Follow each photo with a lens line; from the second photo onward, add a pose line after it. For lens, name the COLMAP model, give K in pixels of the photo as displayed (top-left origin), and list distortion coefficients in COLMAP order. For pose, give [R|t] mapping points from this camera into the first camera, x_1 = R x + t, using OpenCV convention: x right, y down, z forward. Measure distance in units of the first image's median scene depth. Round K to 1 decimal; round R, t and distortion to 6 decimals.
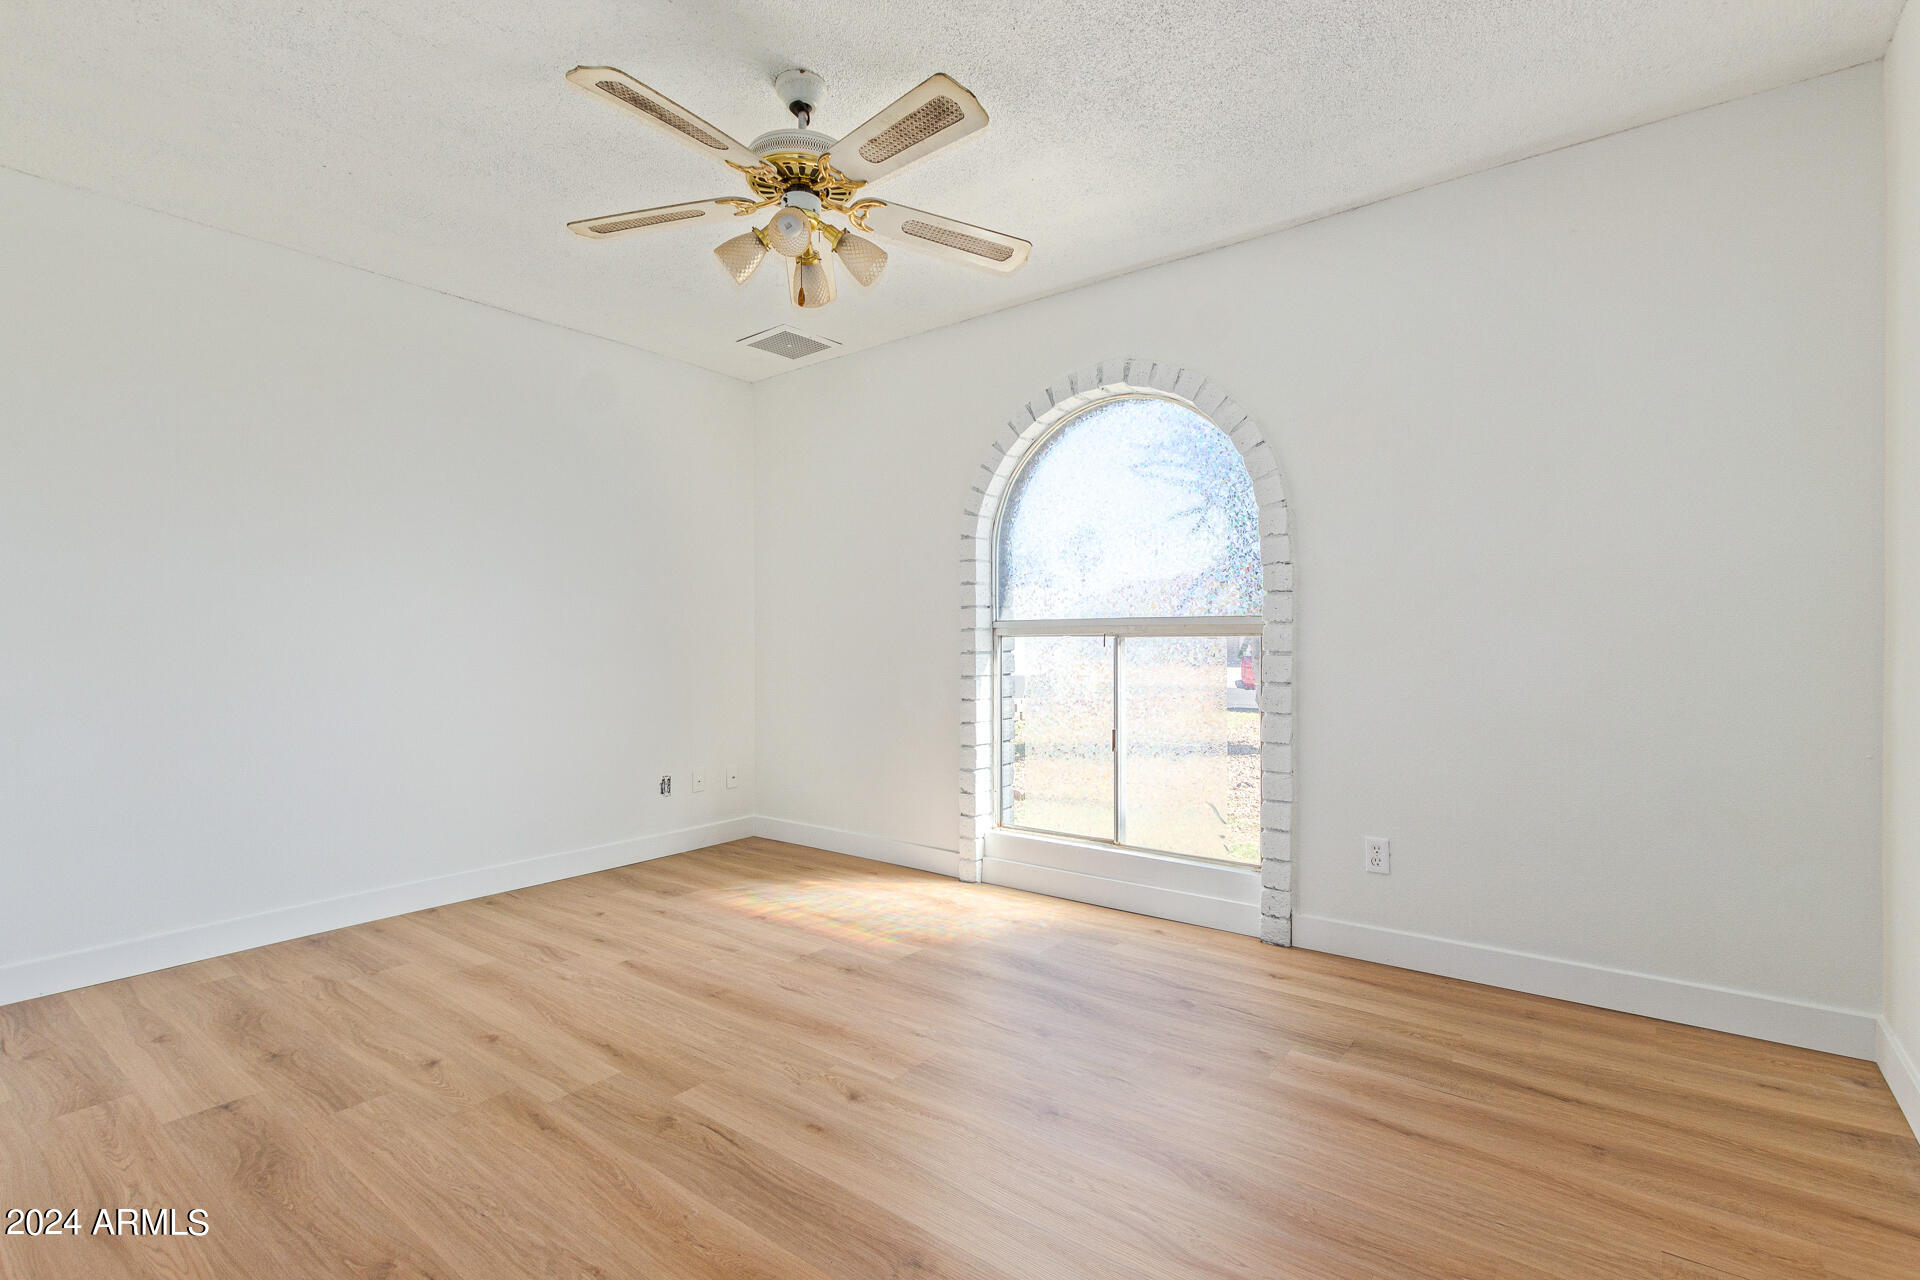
lens RADIAL K [[880.2, 0, 960.0], [0, 880.2, 640.0], [0, 0, 1]] dist [0.004577, -0.001292]
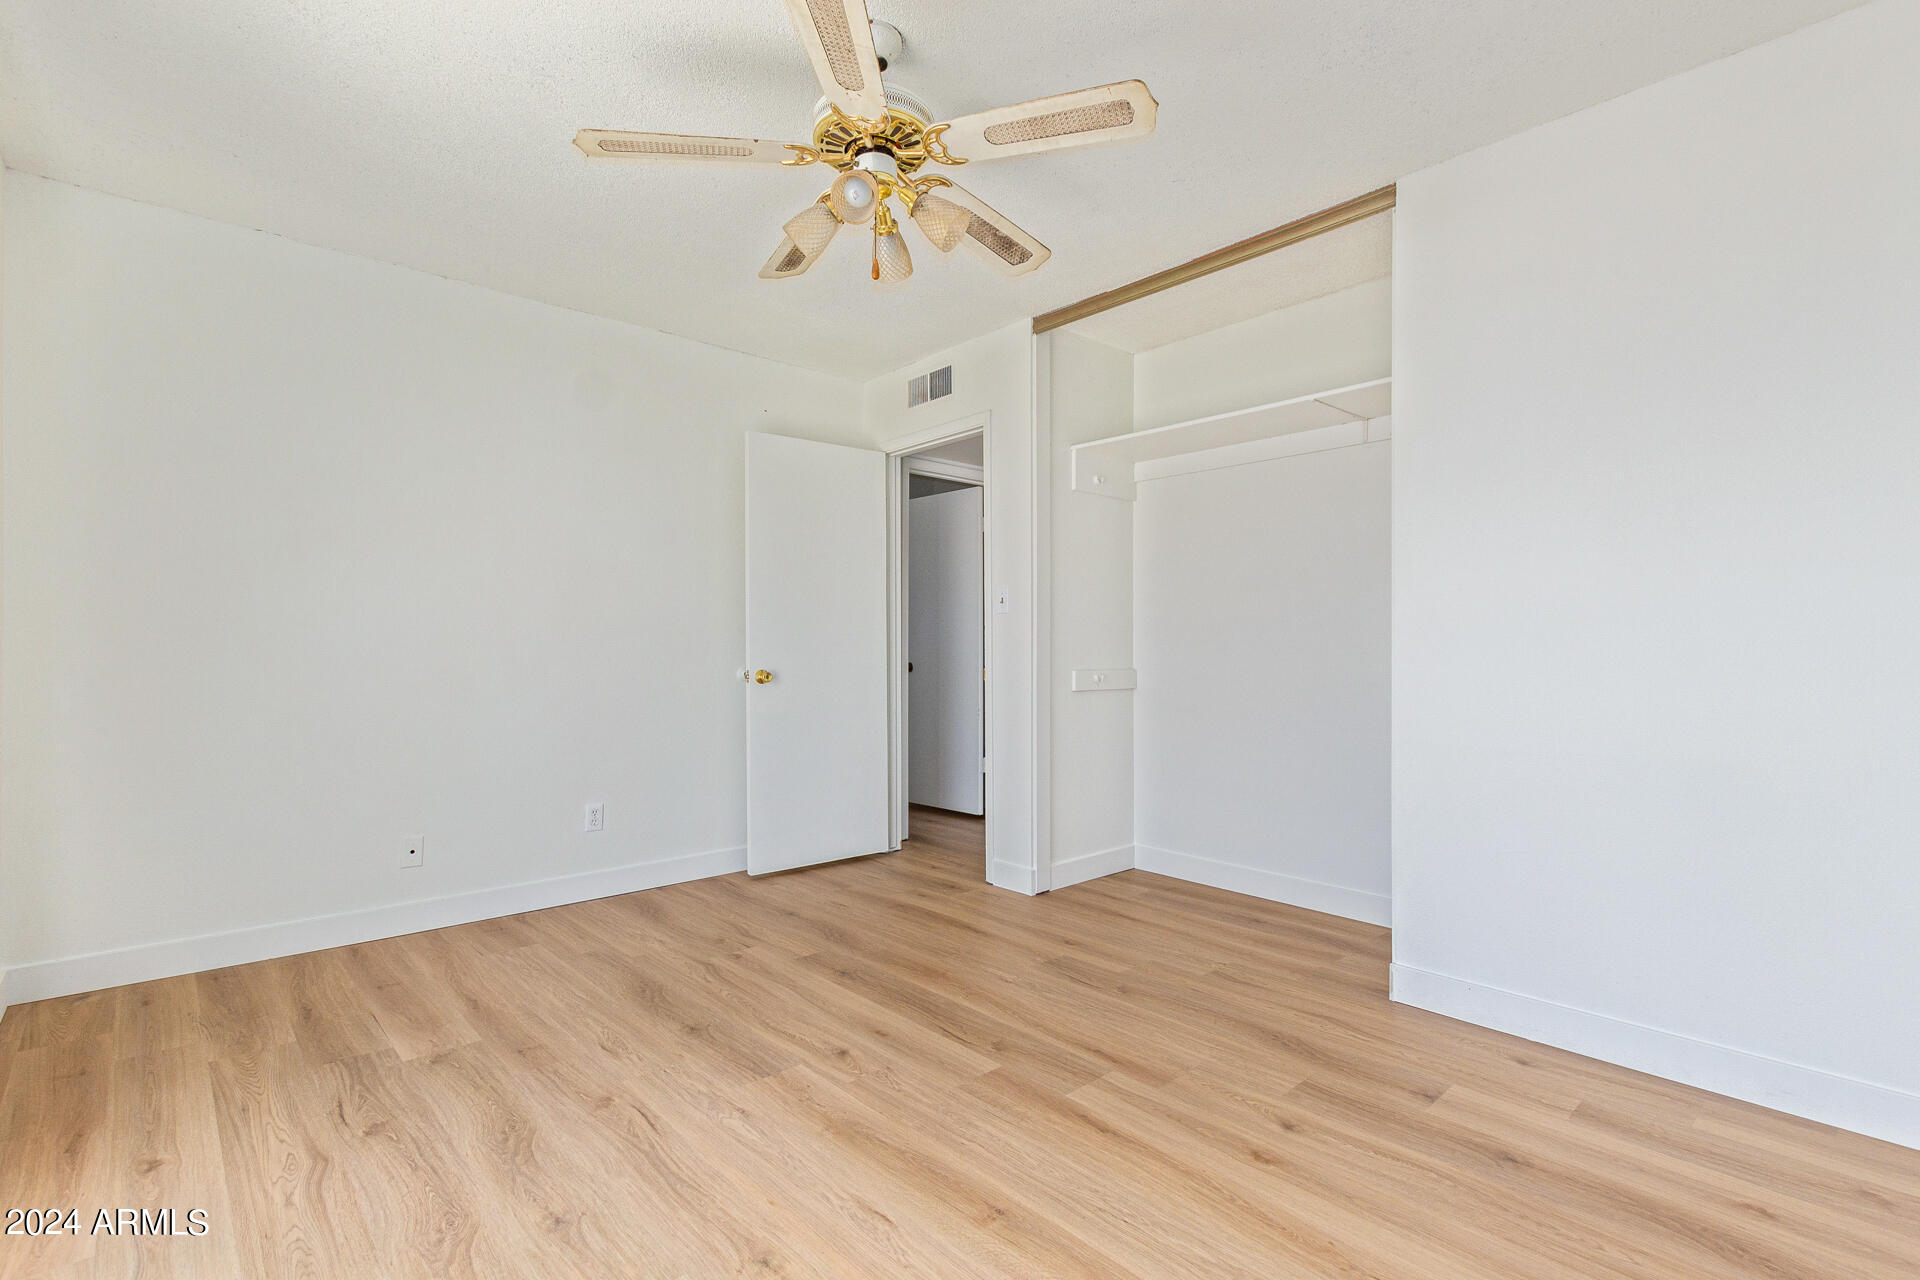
lens RADIAL K [[906.5, 0, 955.8], [0, 906.5, 660.9], [0, 0, 1]] dist [0.000354, -0.000416]
pose [[-0.983297, 0.002174, 0.181998, -0.450364], [0.003999, 0.999945, 0.009661, 0.005250], [-0.181967, 0.010227, -0.983251, 1.998303]]
